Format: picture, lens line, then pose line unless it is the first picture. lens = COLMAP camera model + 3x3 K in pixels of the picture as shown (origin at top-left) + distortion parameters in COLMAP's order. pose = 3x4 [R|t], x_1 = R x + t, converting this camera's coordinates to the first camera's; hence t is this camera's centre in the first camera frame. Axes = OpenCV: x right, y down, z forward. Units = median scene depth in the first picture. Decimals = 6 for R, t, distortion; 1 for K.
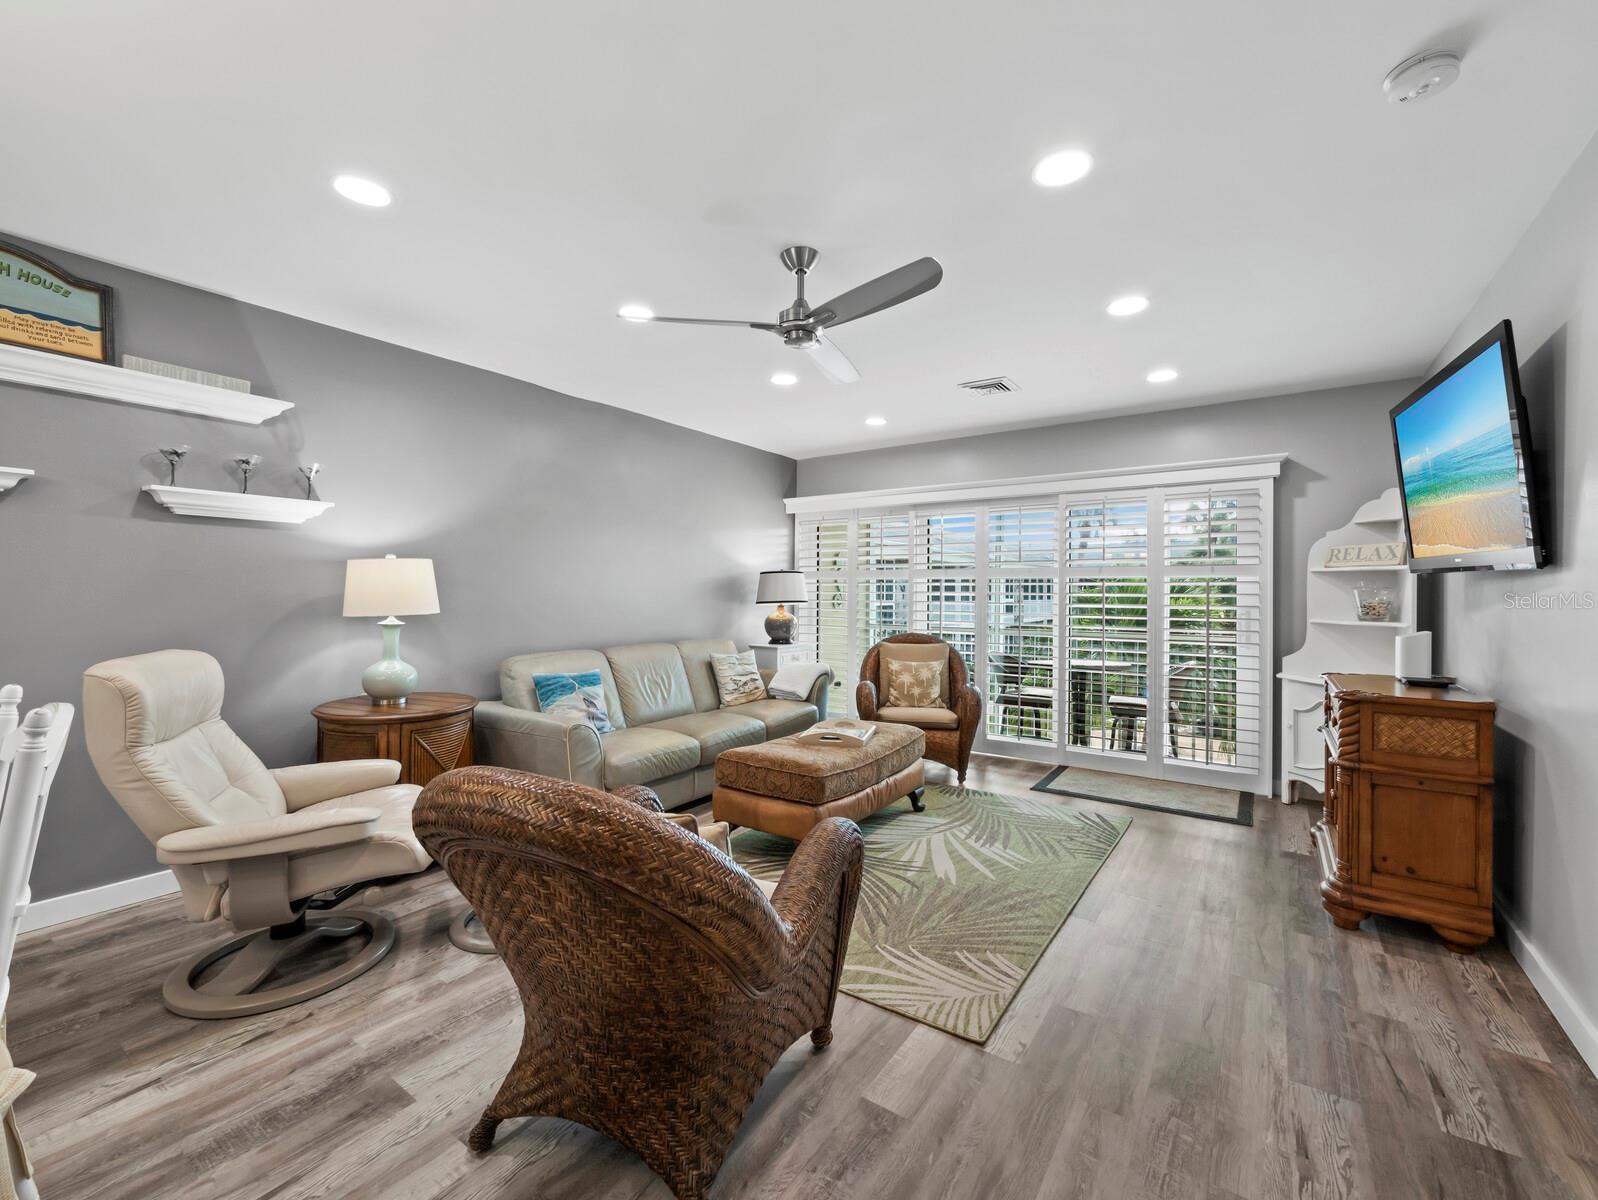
lens RADIAL K [[666.4, 0, 804.1], [0, 666.4, 587.5], [0, 0, 1]] dist [-0.003461, 0.000078]
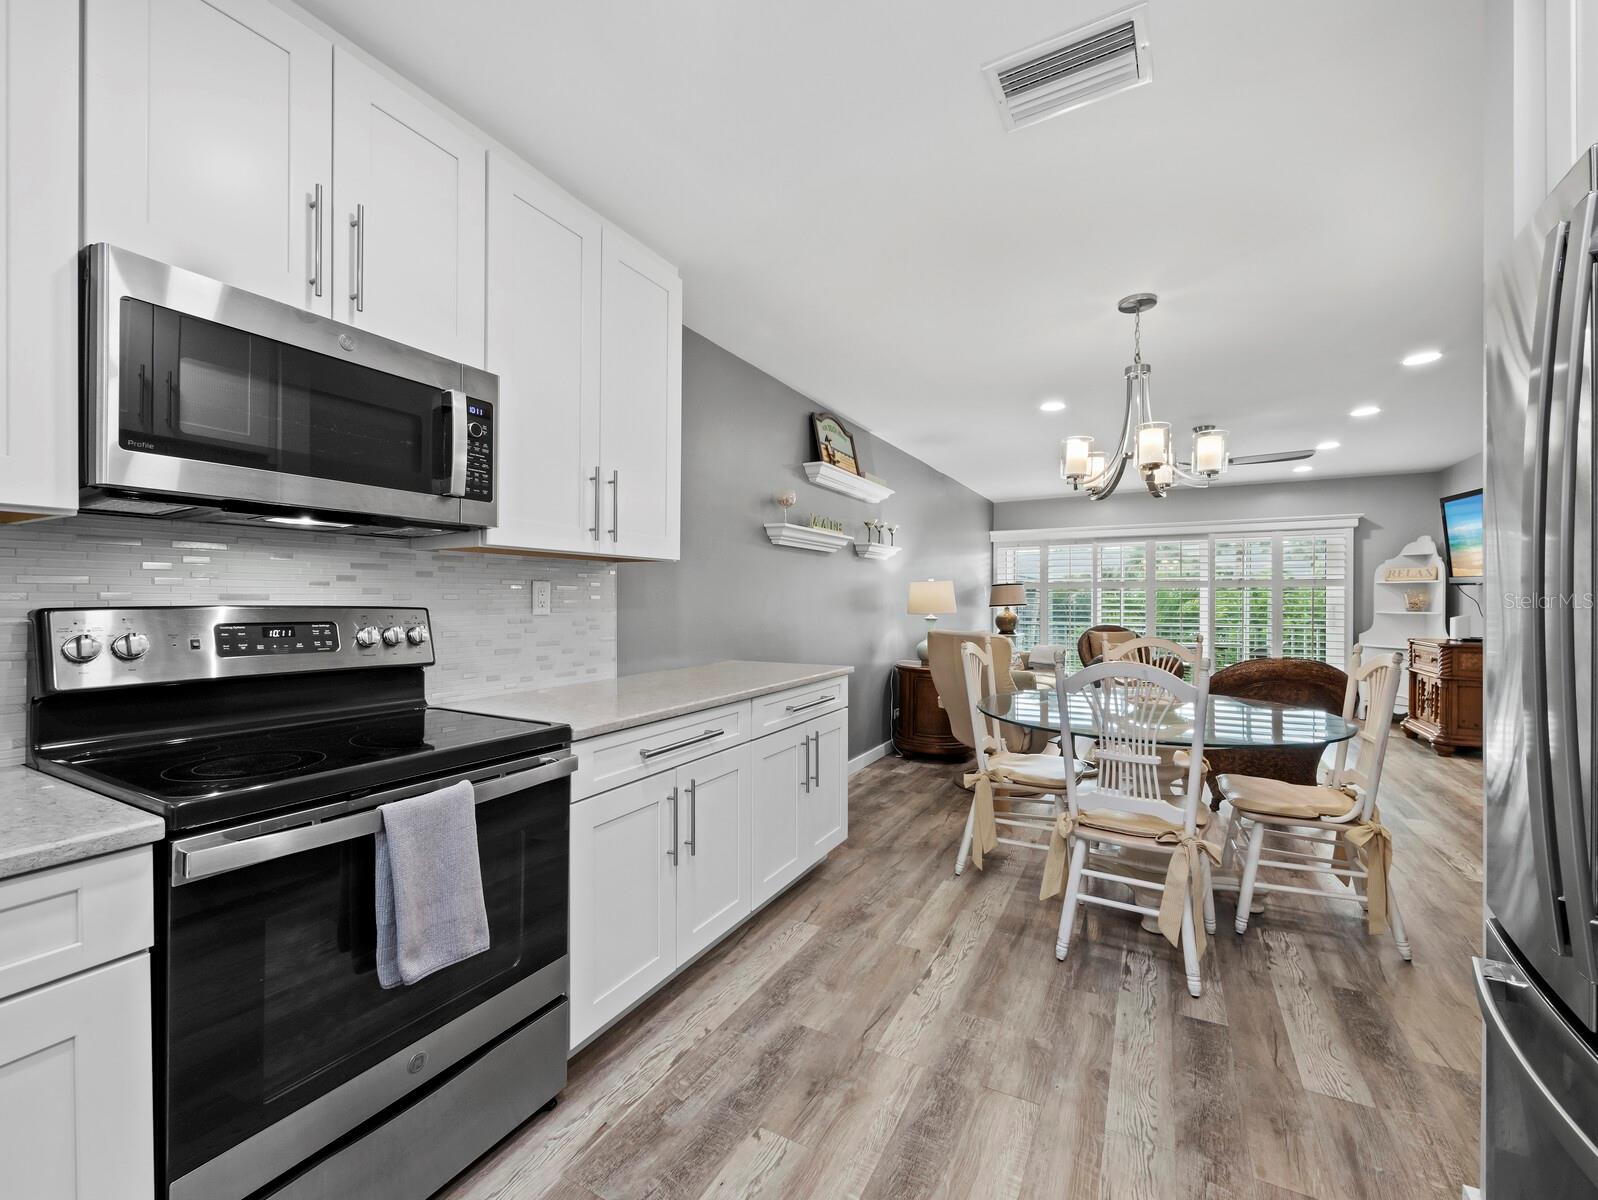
lens RADIAL K [[664.0, 0, 809.6], [0, 664.0, 603.6], [0, 0, 1]] dist [-0.000103, -0.000062]
pose [[0.992649, -0.010415, 0.120584, -1.191304], [0.008636, 0.999846, 0.015267, -0.014053], [-0.120724, -0.014113, 0.992586, -0.694942]]
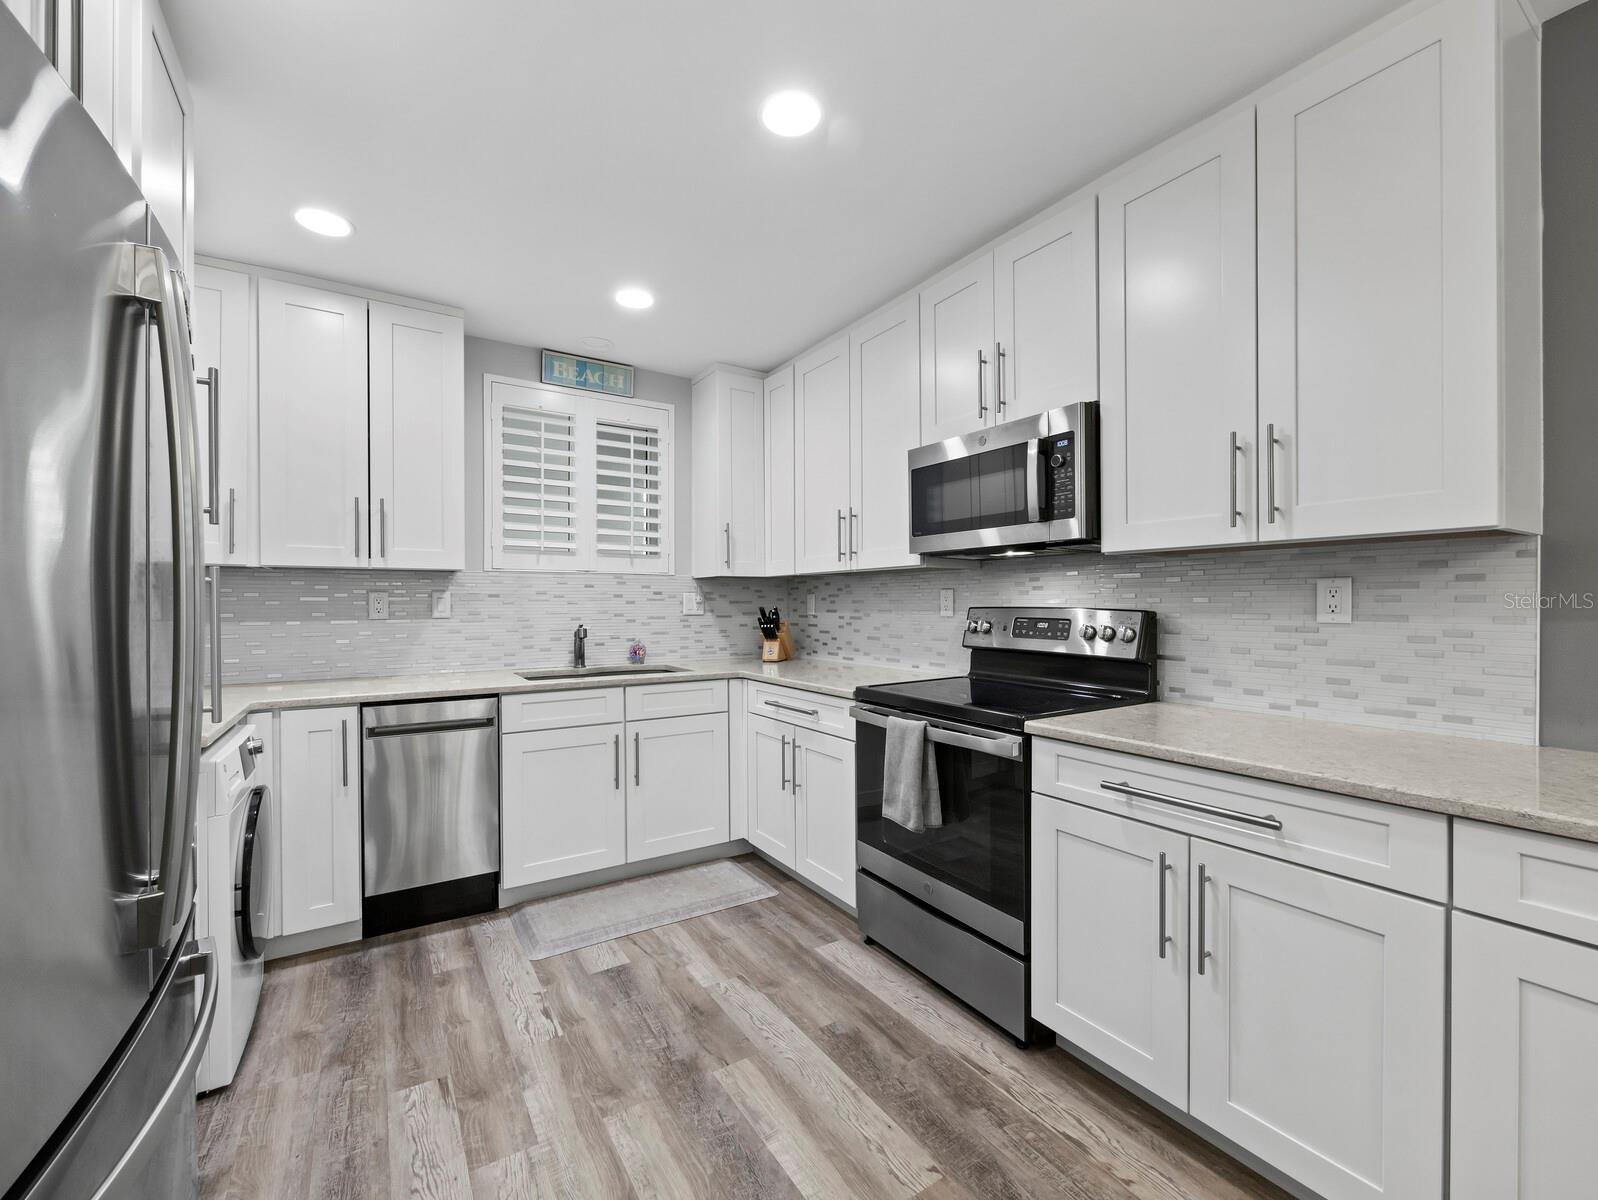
lens RADIAL K [[676.4, 0, 800.6], [0, 676.4, 605.3], [0, 0, 1]] dist [-0.003032, 0.000004]
pose [[-0.384327, -0.004997, -0.923184, -0.673838], [0.006626, 0.999945, -0.008171, -0.005278], [0.923173, -0.009257, -0.384272, -0.077180]]
